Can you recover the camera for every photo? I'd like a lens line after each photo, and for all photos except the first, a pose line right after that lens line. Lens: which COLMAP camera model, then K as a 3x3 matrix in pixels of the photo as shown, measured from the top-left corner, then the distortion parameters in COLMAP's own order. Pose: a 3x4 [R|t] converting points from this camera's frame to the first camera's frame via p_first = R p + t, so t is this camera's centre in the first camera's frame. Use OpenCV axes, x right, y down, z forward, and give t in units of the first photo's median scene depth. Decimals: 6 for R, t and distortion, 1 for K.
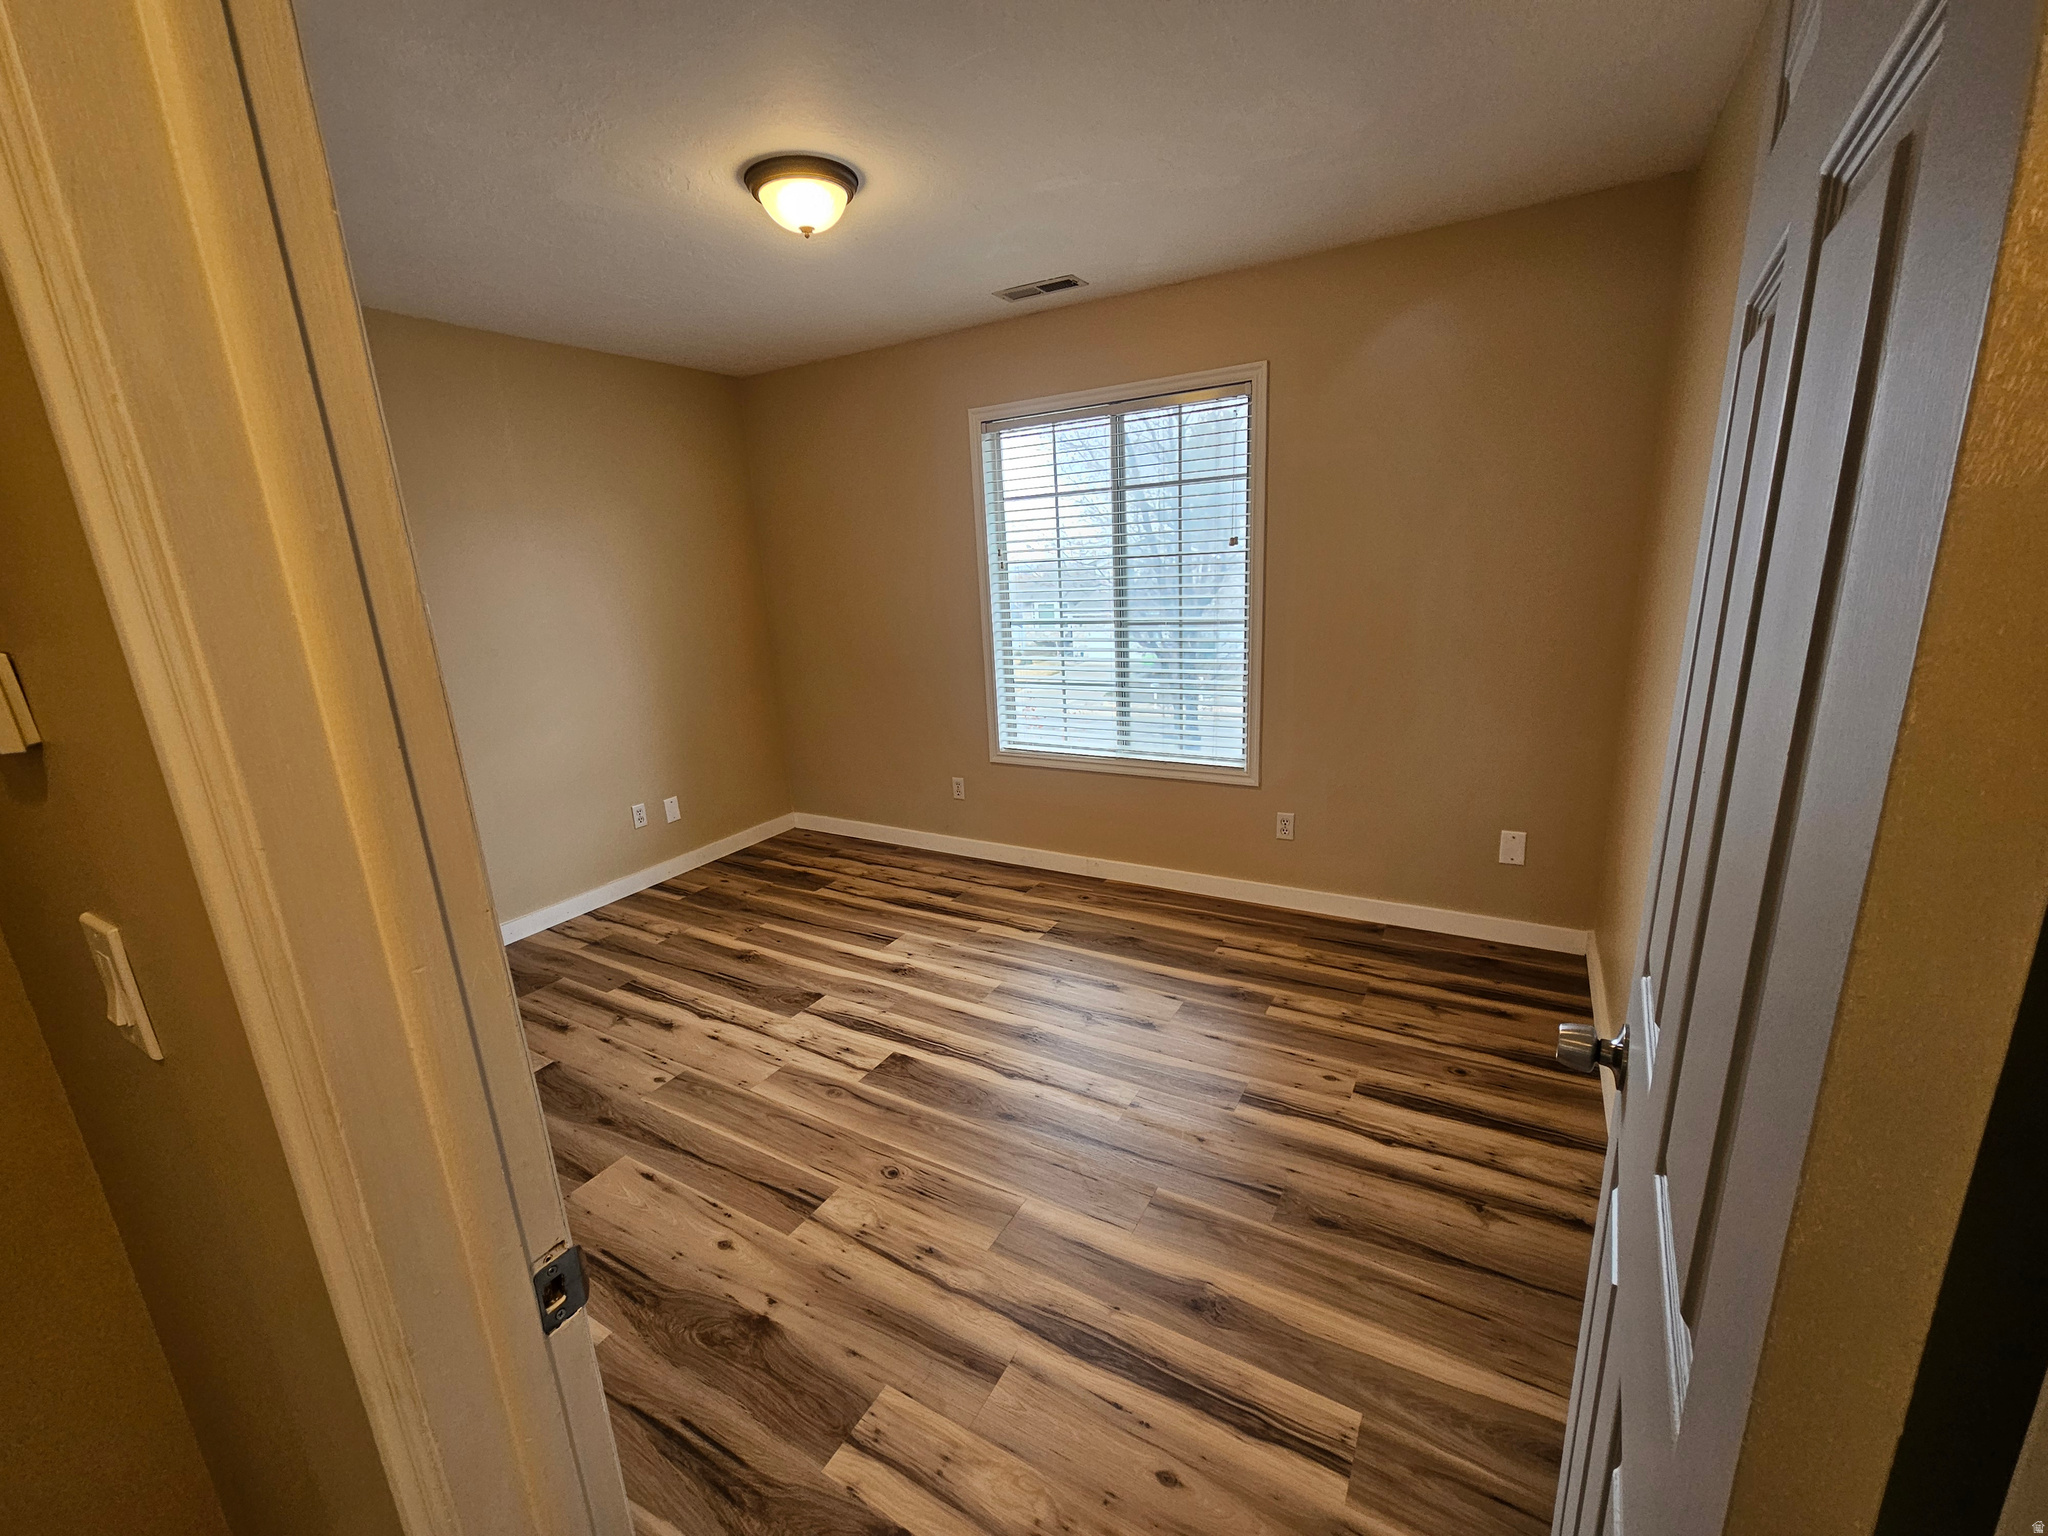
lens RADIAL K [[834.6, 0, 1019.1], [0, 834.6, 750.5], [0, 0, 1]] dist [0.001818, -0.002044]
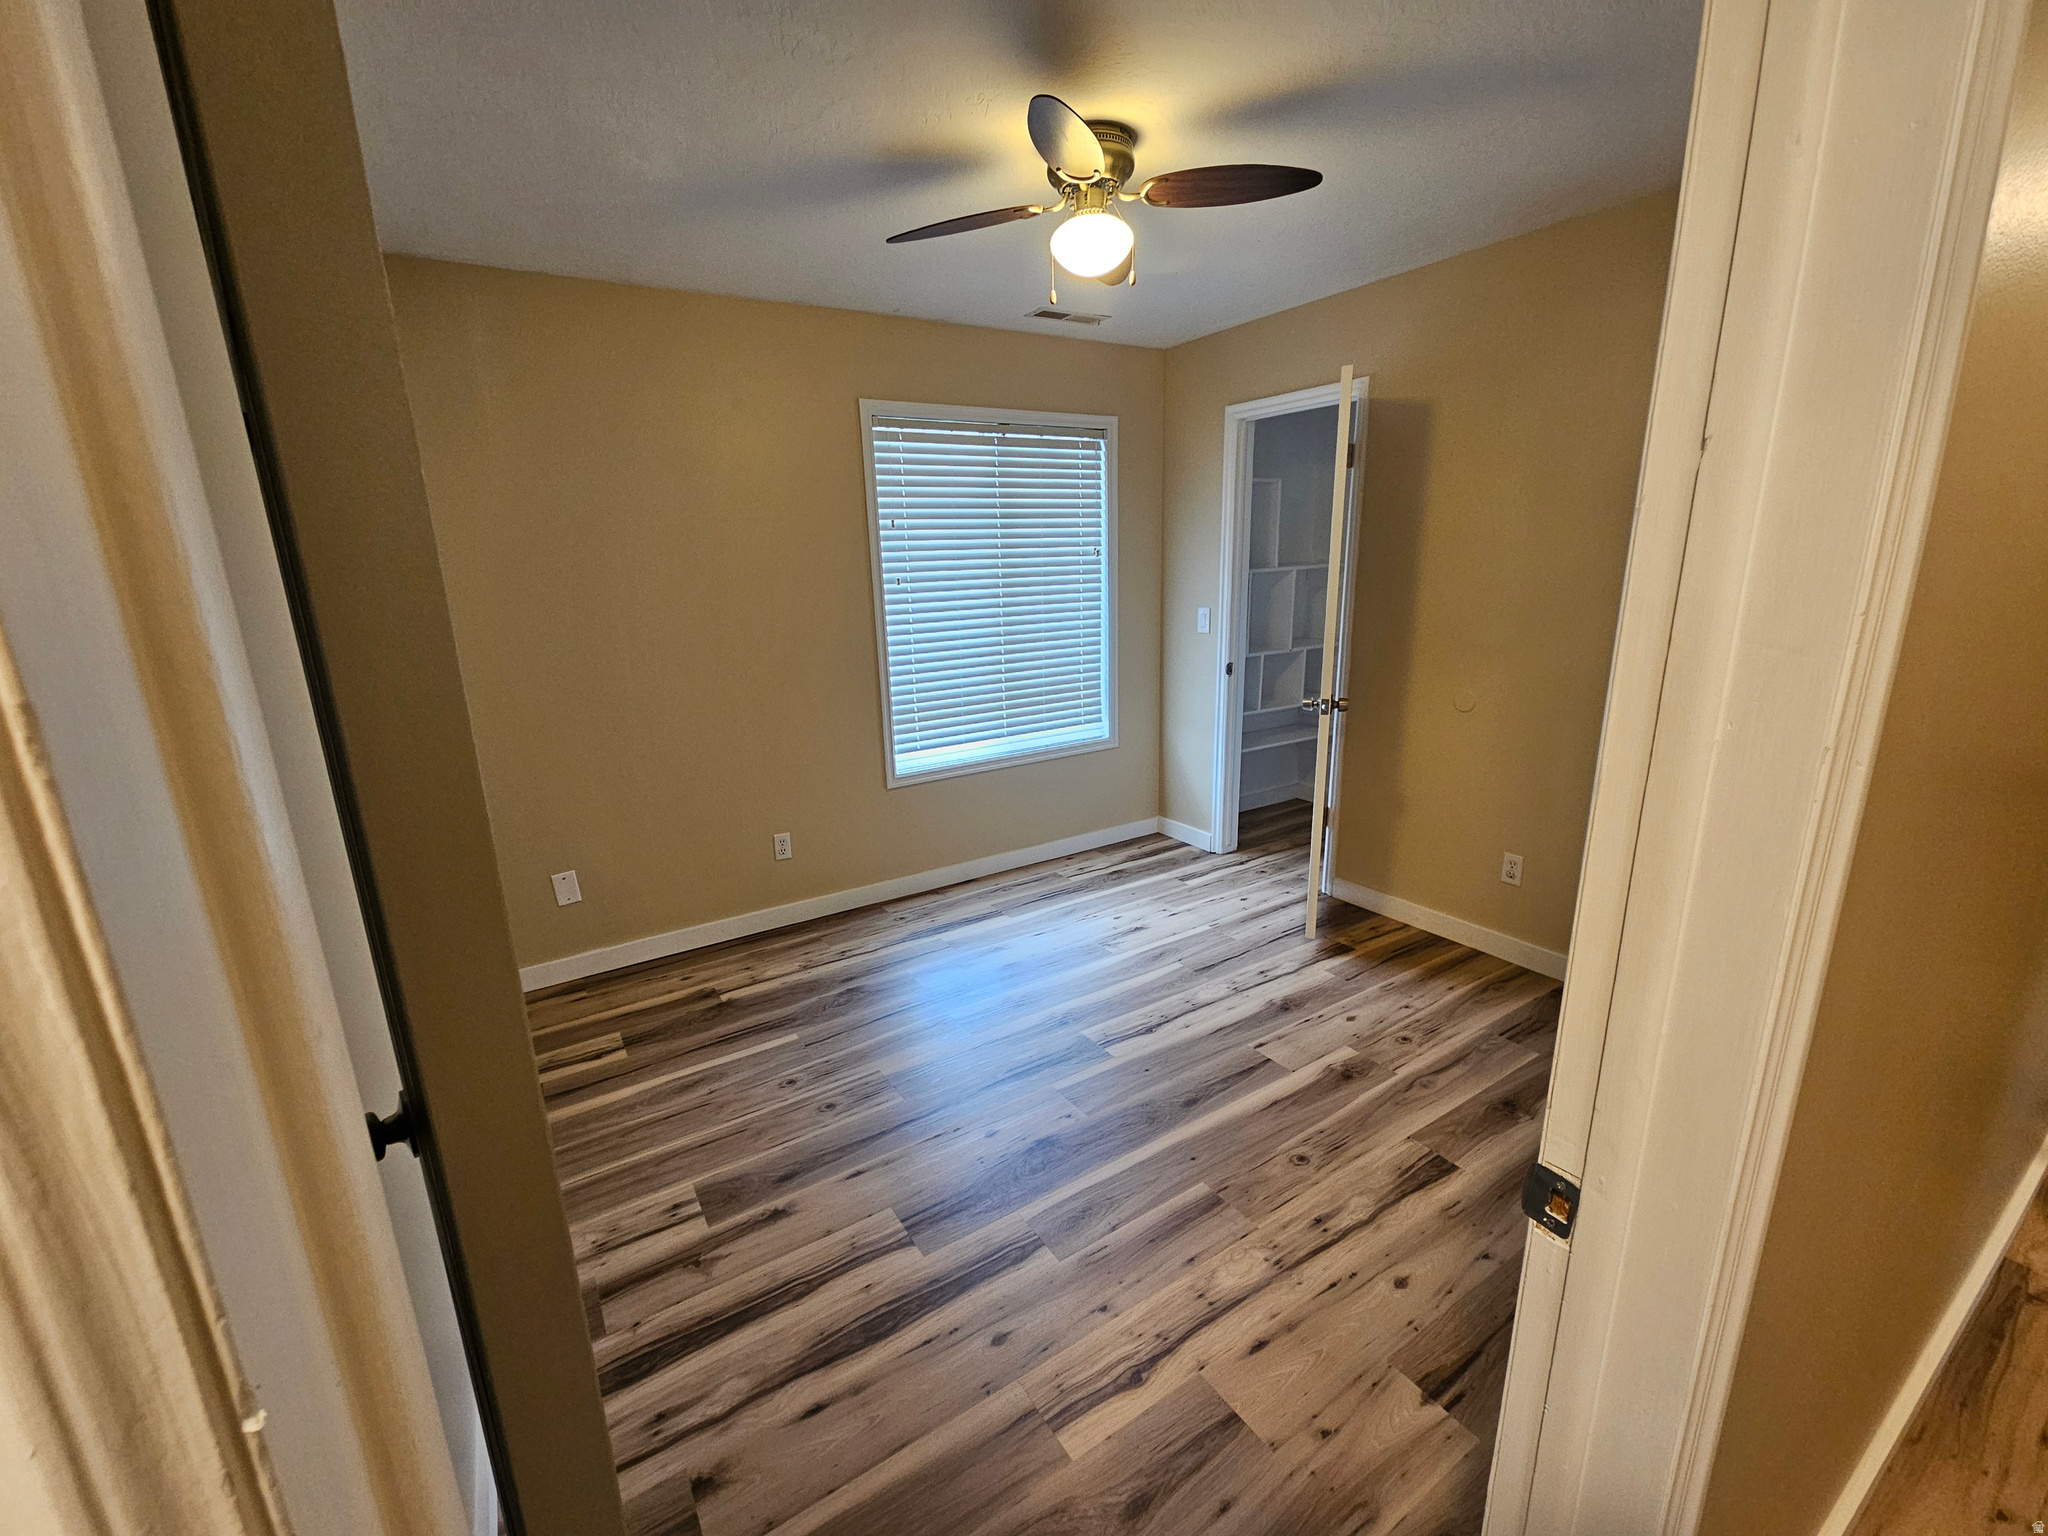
lens RADIAL K [[834.6, 0, 1019.5], [0, 834.6, 777.4], [0, 0, 1]] dist [0.001818, -0.002044]
pose [[0.467230, -0.221138, 0.856034, -0.630487], [0.176323, 0.972072, 0.154875, -0.085160], [-0.866375, 0.078576, 0.493173, 0.315180]]
